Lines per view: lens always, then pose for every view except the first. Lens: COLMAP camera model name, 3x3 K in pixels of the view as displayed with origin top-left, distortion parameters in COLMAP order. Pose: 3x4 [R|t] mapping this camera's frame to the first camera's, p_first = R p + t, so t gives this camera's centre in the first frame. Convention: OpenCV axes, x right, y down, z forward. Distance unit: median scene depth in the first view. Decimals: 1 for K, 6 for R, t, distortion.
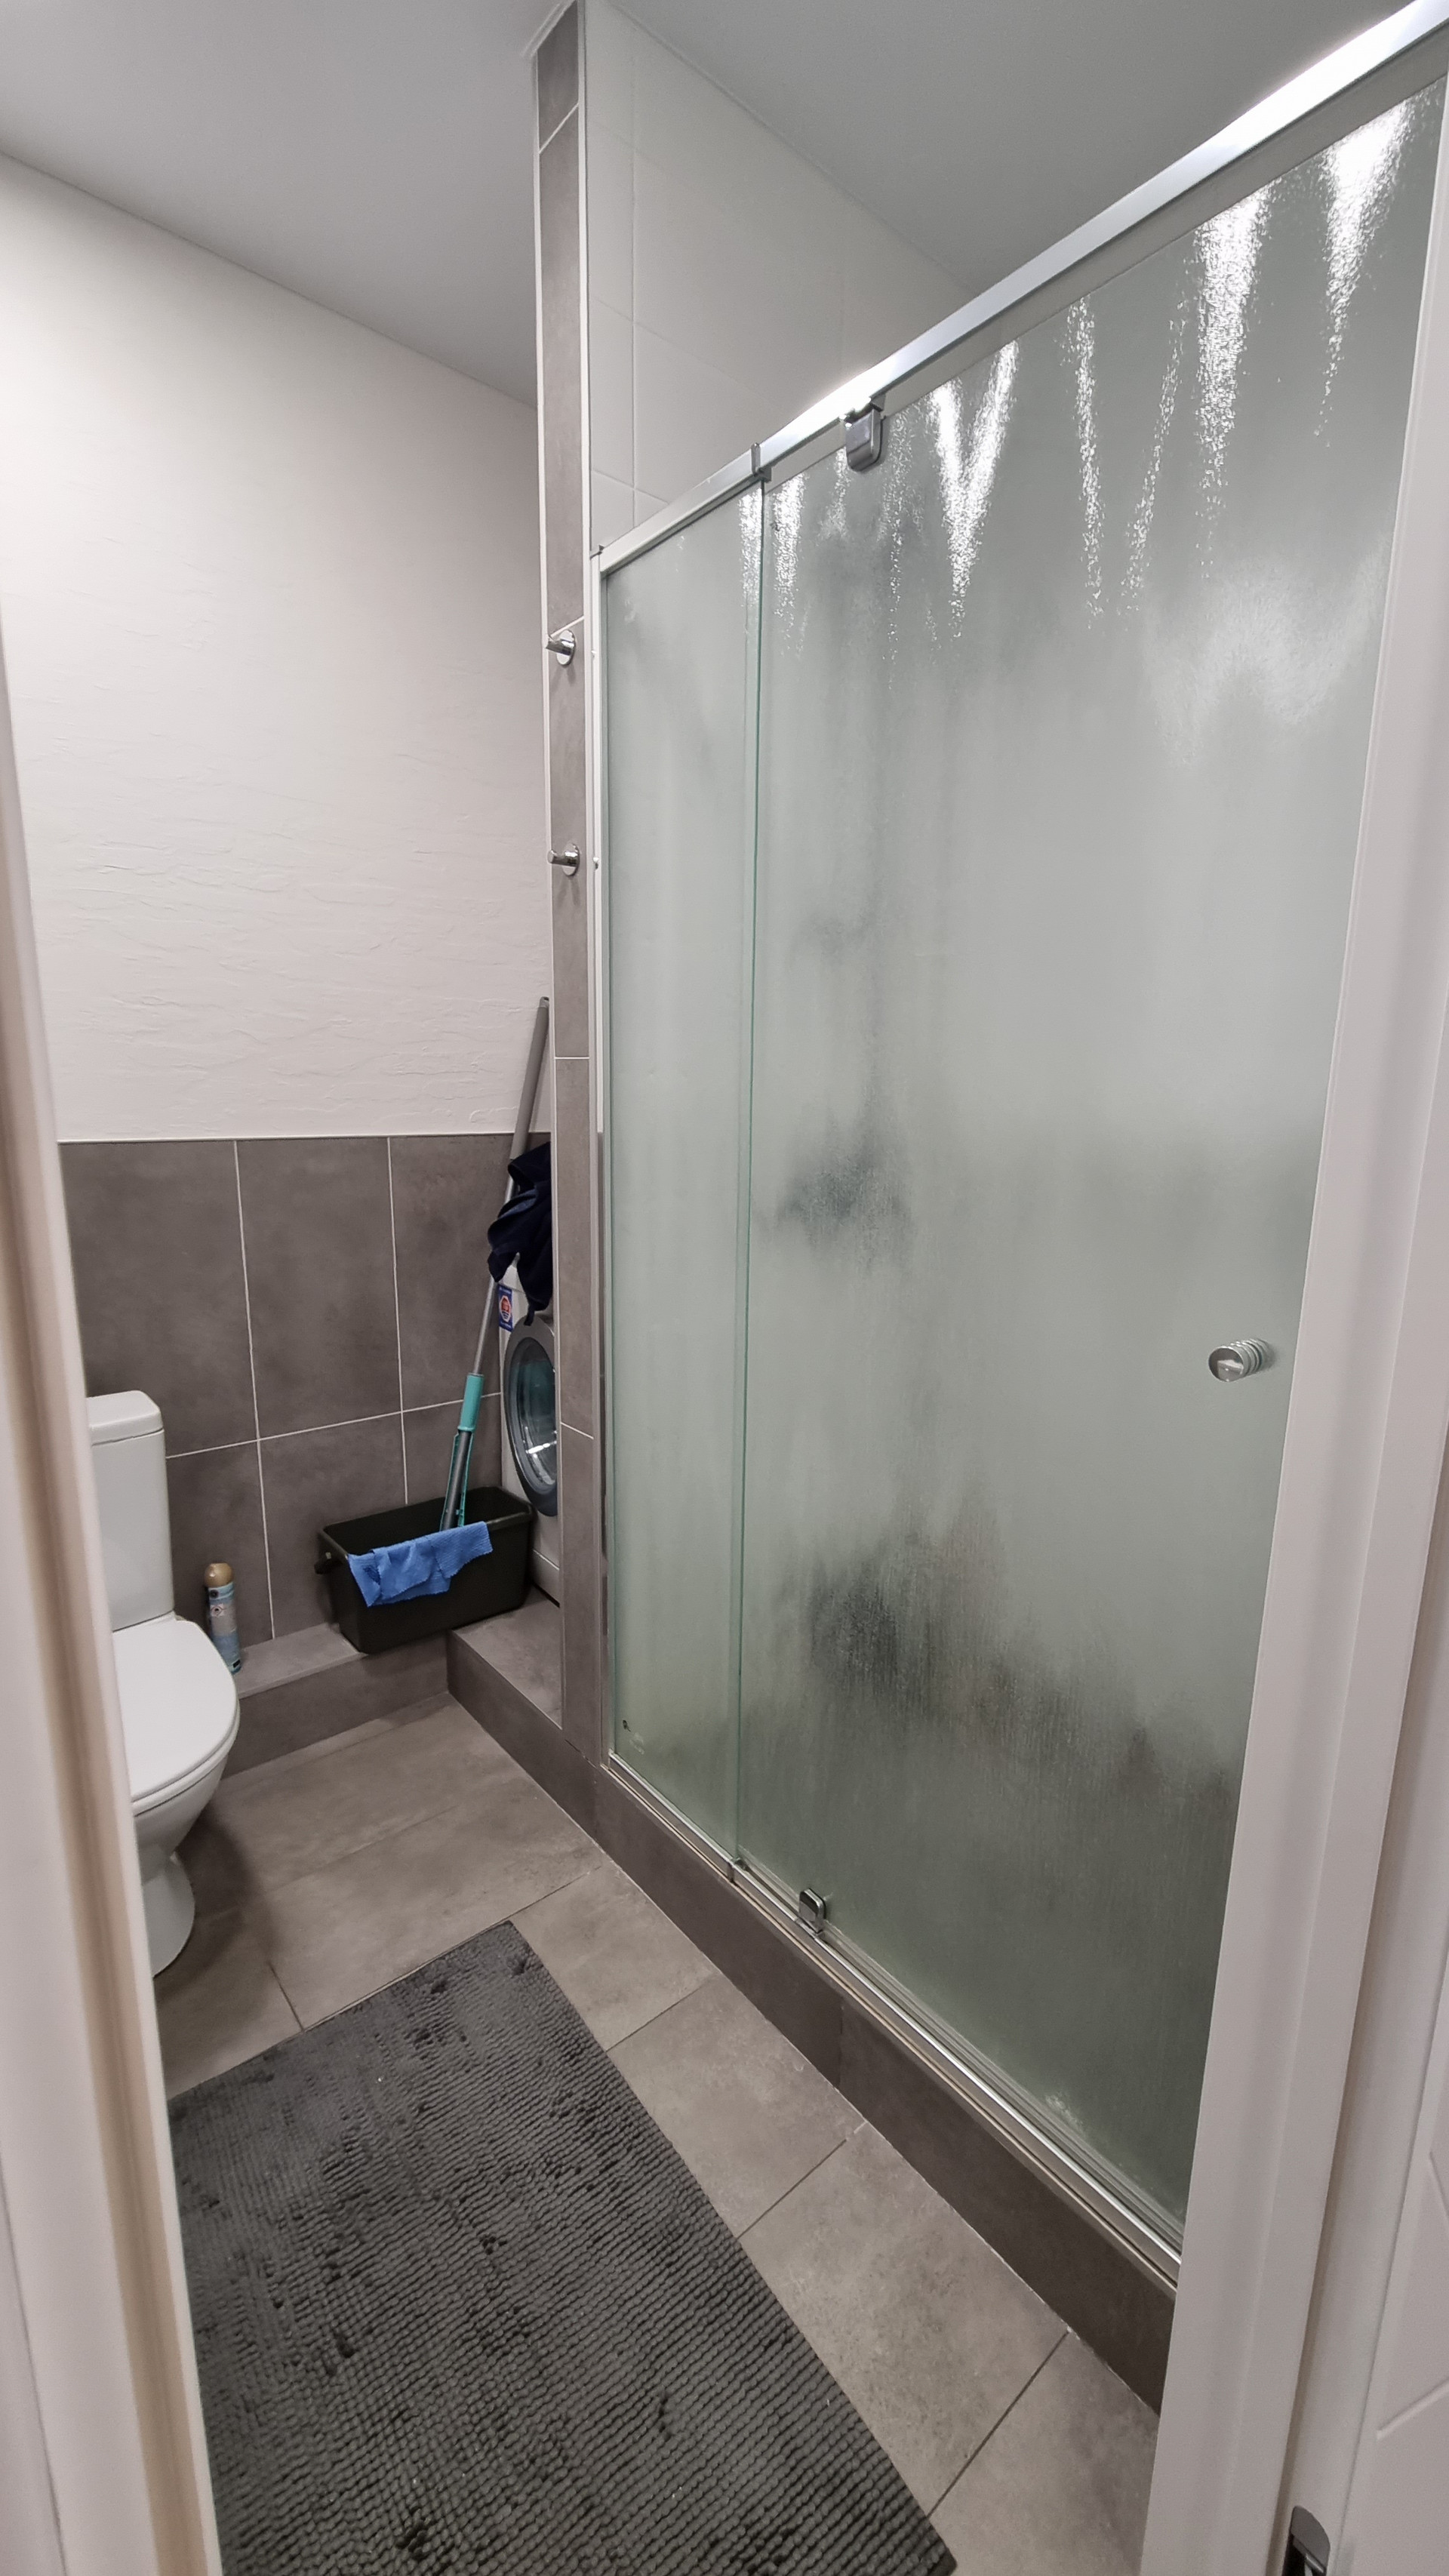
lens RADIAL K [[1047.2, 0, 730.5], [0, 1047.2, 1288.7], [0, 0, 1]] dist [-0.001249, -0.000143]
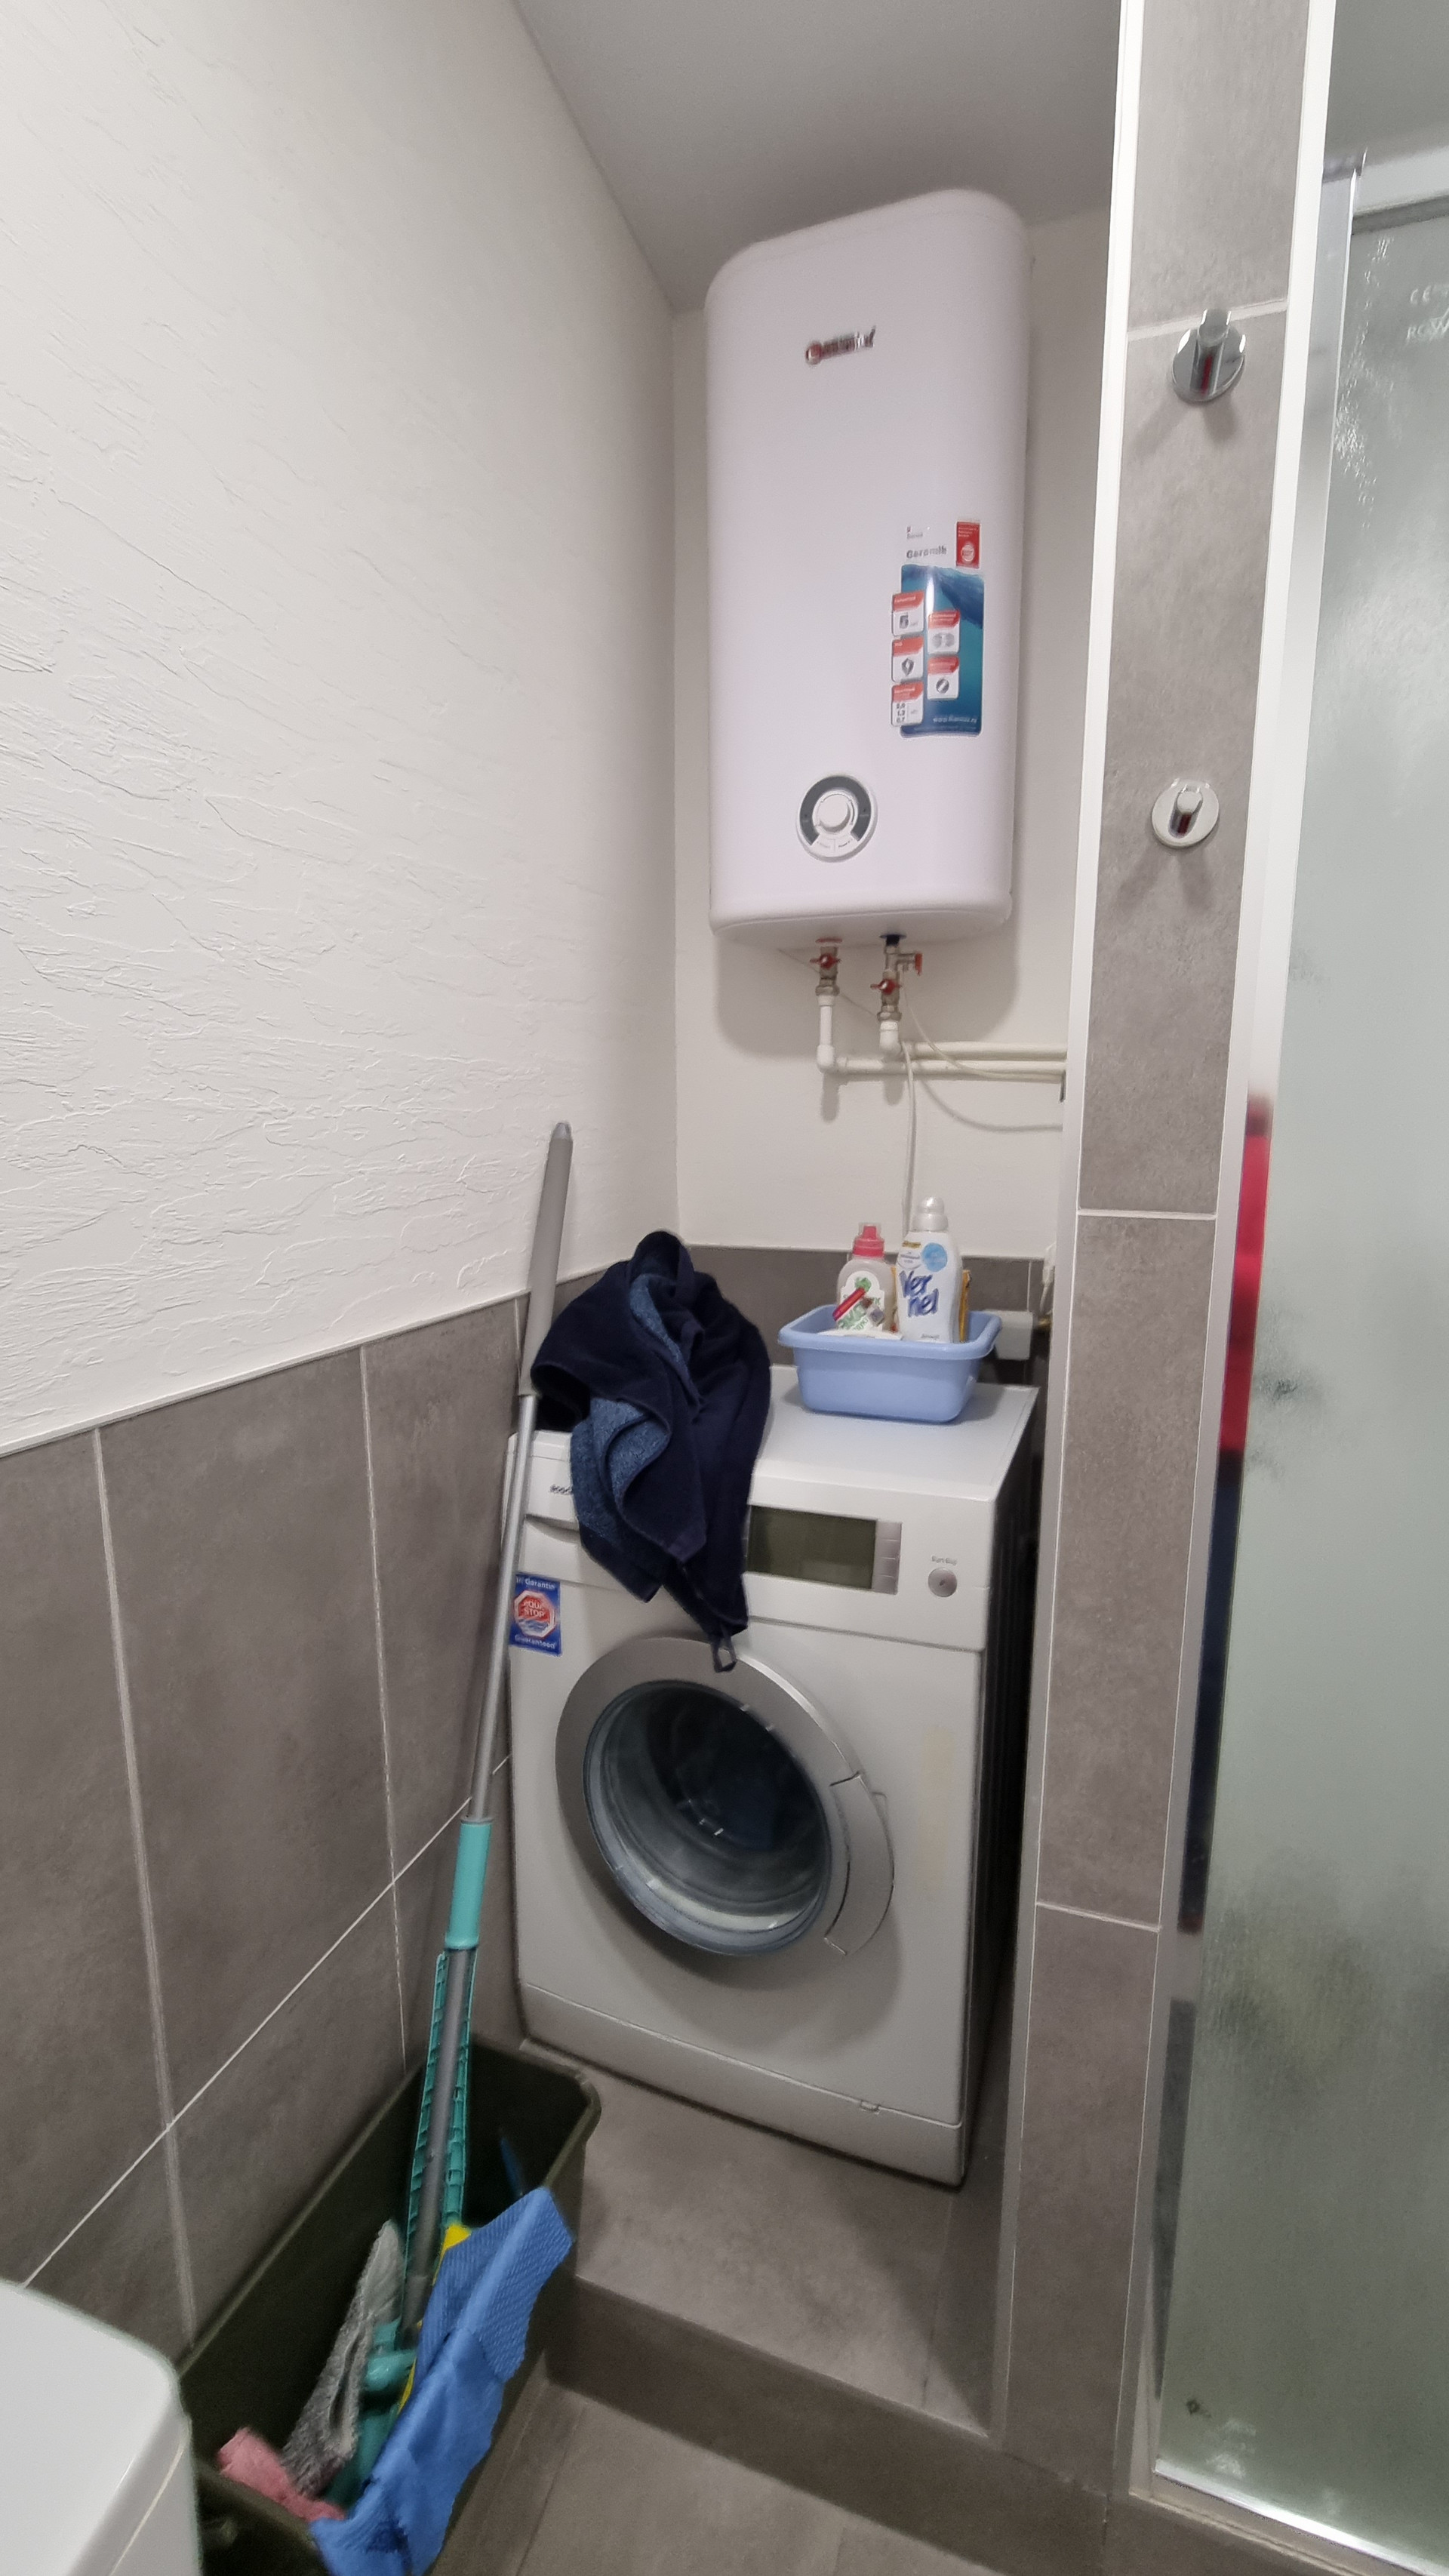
lens RADIAL K [[1047.2, 0, 720.6], [0, 1047.2, 1288.2], [0, 0, 1]] dist [-0.001249, -0.000143]
pose [[0.851287, -0.094576, 0.516106, -0.453845], [0.107491, 0.994194, 0.004886, -0.163751], [-0.513572, 0.051317, 0.856511, 0.530700]]
